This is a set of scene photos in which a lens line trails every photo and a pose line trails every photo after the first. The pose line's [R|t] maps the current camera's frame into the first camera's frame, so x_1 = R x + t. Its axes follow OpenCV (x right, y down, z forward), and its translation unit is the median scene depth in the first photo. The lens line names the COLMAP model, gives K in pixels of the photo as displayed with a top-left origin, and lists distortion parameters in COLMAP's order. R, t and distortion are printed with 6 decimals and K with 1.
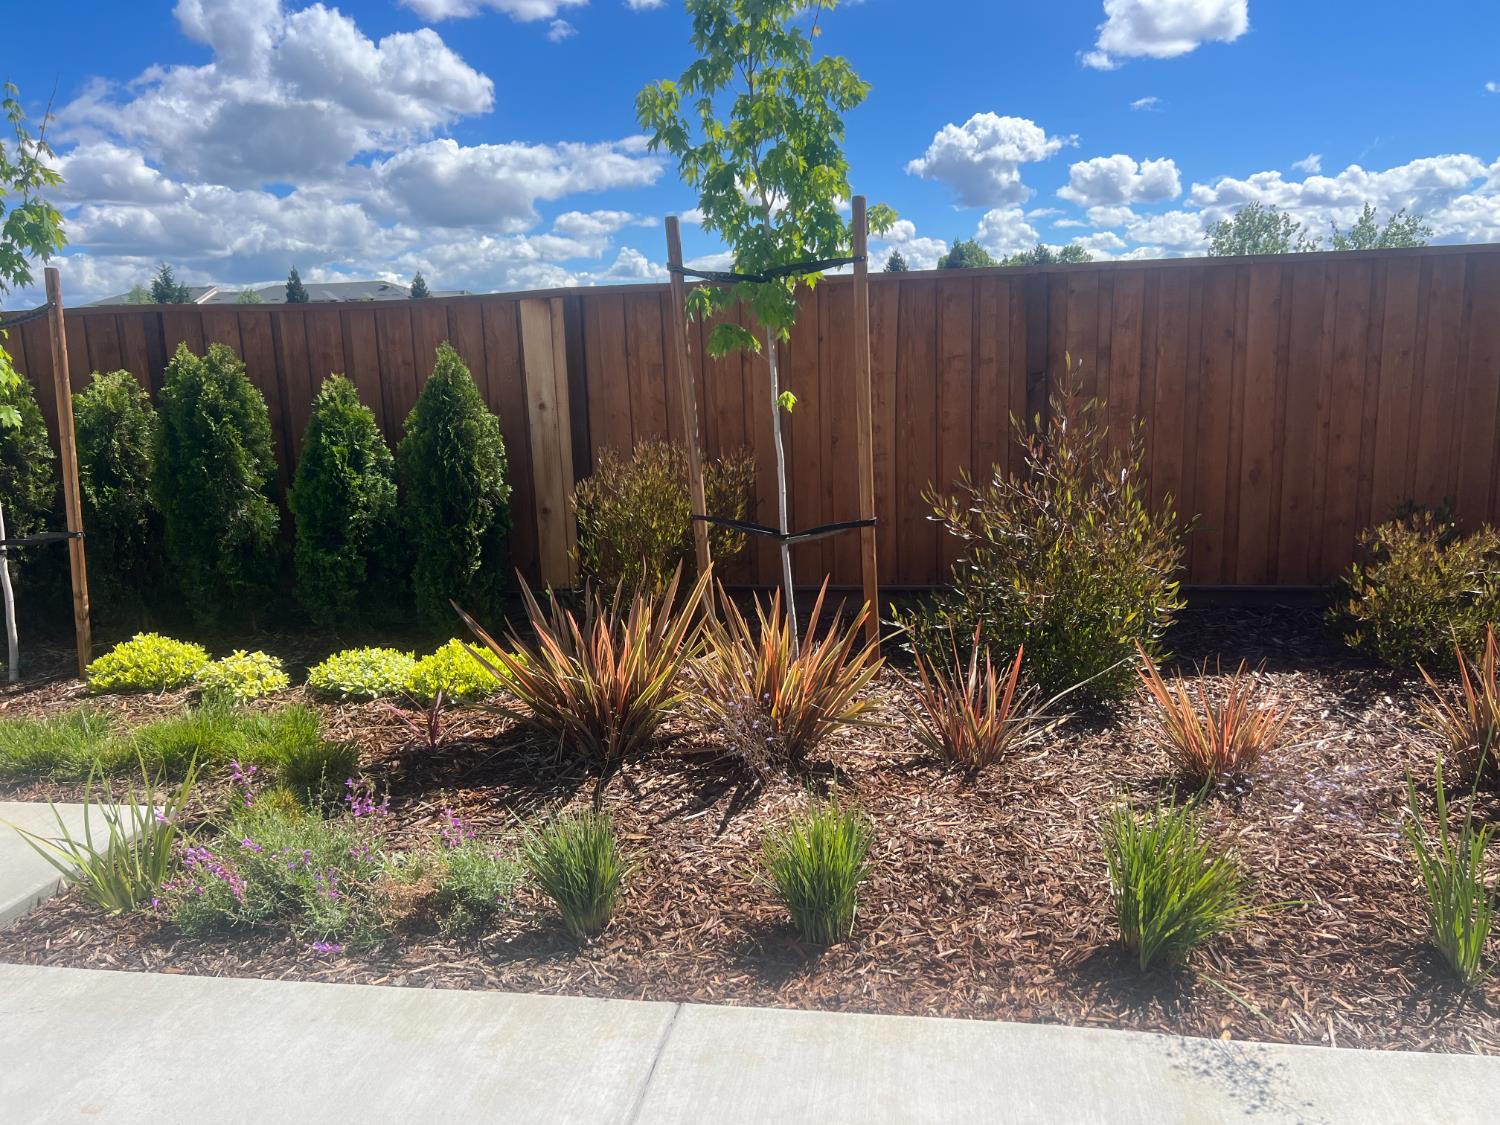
lens RADIAL K [[1120.2, 0, 751.7], [0, 1120.2, 557.9], [0, 0, 1]] dist [0.066191, -0.075661]
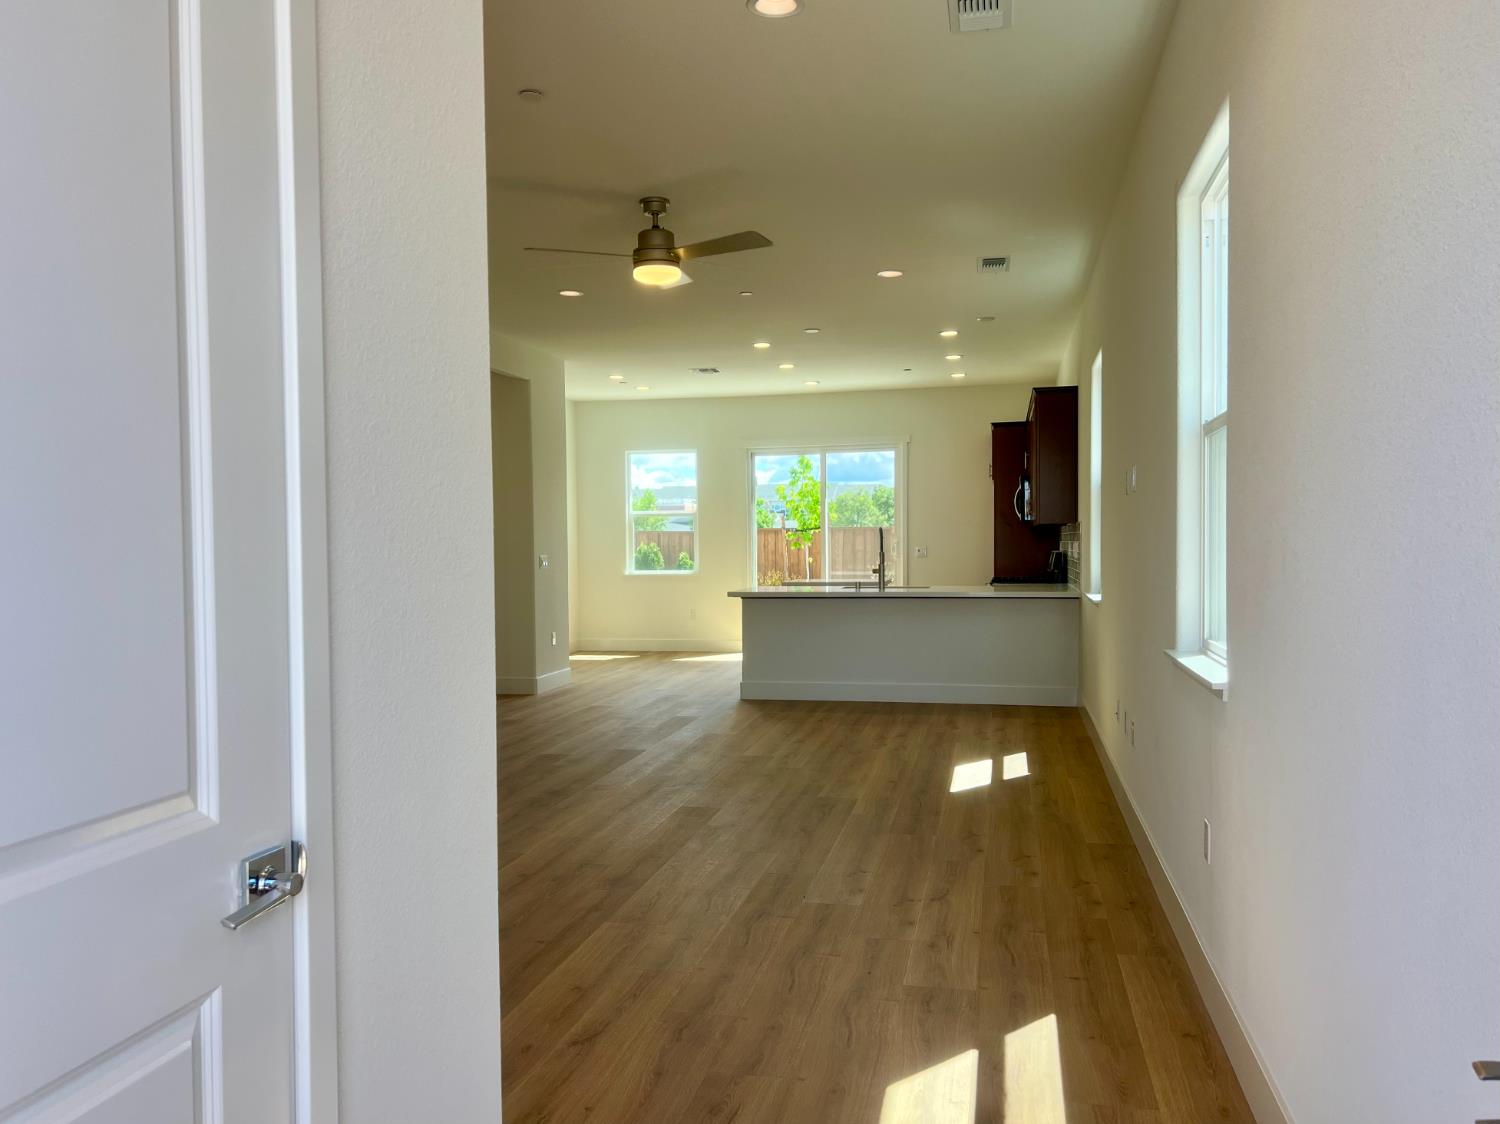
lens RADIAL K [[1148.1, 0, 750.0], [0, 1148.1, 562.0], [0, 0, 1]] dist [0.259508, -0.675422]
pose [[0.998678, 0.022620, -0.046160, 0.006940], [-0.029970, 0.985782, -0.165333, 0.453994], [0.041764, 0.166498, 0.985157, -2.512595]]
